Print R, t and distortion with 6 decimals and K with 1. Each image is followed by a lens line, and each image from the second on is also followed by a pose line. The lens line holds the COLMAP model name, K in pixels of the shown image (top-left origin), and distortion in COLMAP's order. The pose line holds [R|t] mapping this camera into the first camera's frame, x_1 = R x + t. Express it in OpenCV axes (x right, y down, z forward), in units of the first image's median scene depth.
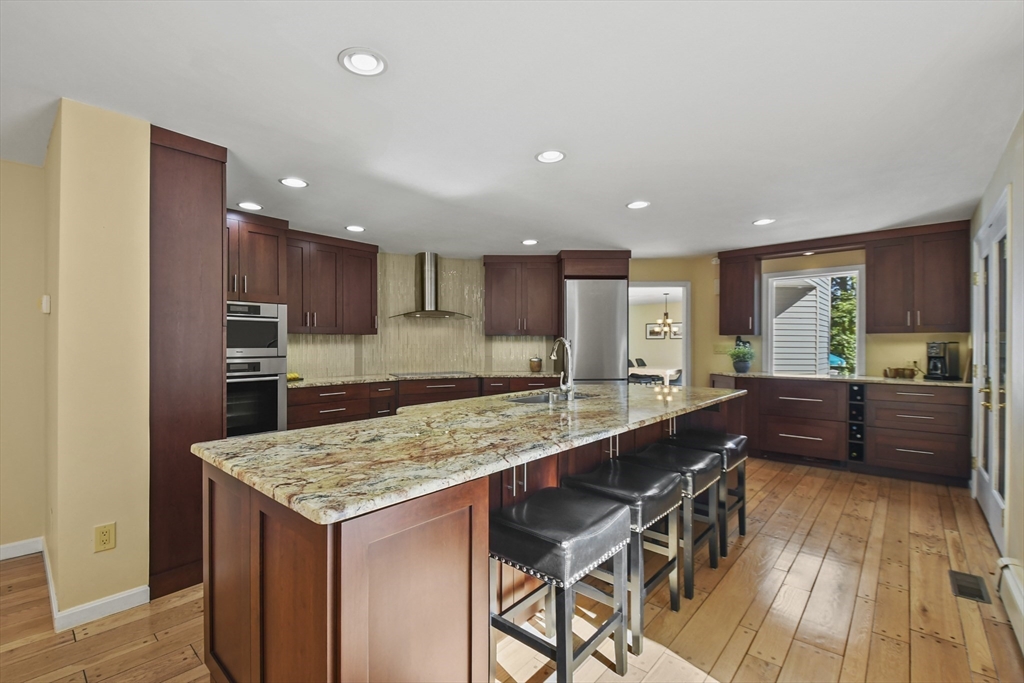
lens RADIAL K [[441.6, 0, 510.7], [0, 441.6, 345.7], [0, 0, 1]] dist [-0.000109, -0.000037]
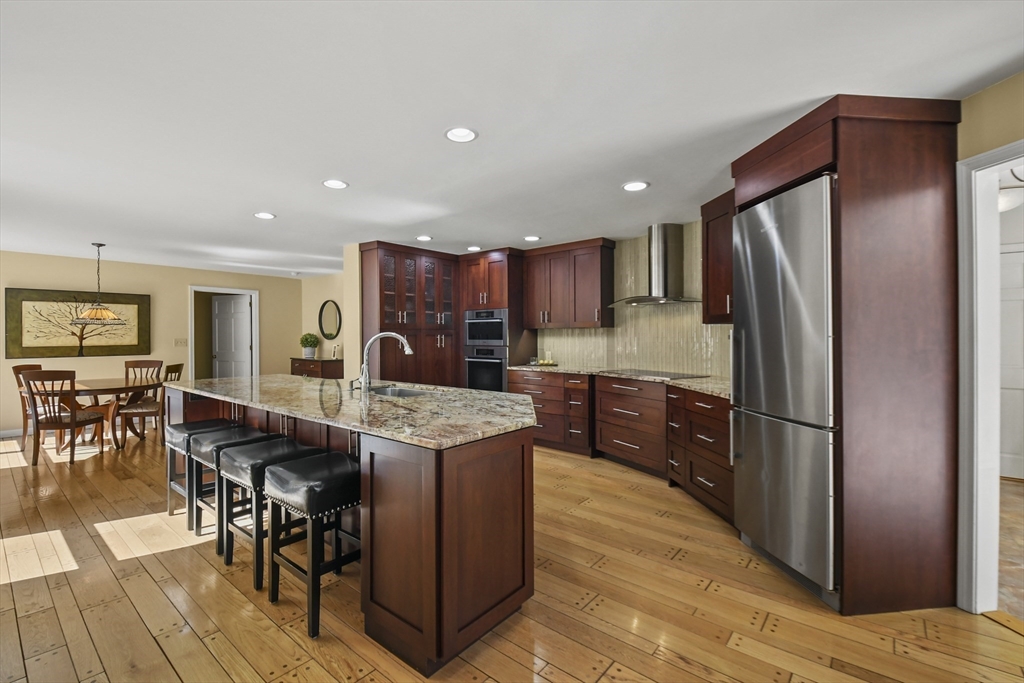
lens RADIAL K [[445.1, 0, 508.4], [0, 445.1, 333.0], [0, 0, 1]] dist [0.000838, -0.014828]
pose [[0.039200, -0.003269, -0.999226, 0.674516], [-0.001084, 0.999994, -0.003314, -0.009251], [0.999231, 0.001213, 0.039197, 0.721960]]
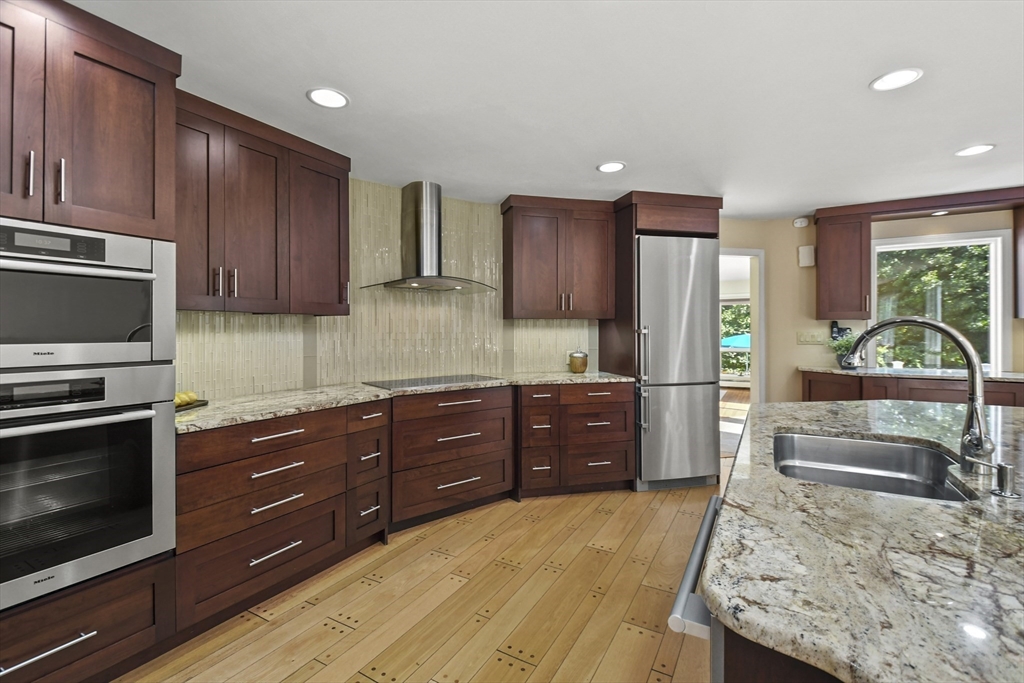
lens RADIAL K [[445.1, 0, 508.4], [0, 445.1, 333.0], [0, 0, 1]] dist [0.000838, -0.014828]
pose [[0.980586, -0.002564, 0.196073, -0.204793], [0.002858, 0.999995, -0.001217, -0.001545], [-0.196069, 0.001754, 0.980589, 0.384354]]
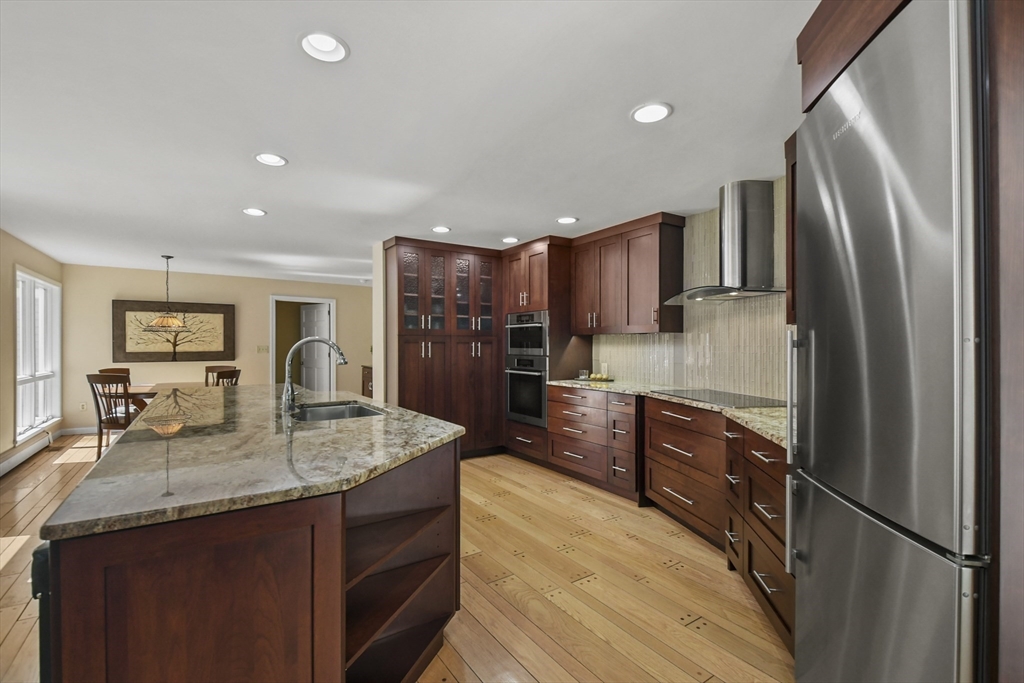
lens RADIAL K [[449.0, 0, 509.7], [0, 449.0, 343.1], [0, 0, 1]] dist [0.001804, -0.016226]
pose [[-0.246126, -0.001936, -0.969236, 0.484055], [-0.003936, 0.999992, -0.000998, -0.005561], [0.969230, 0.003569, -0.246131, 0.906299]]
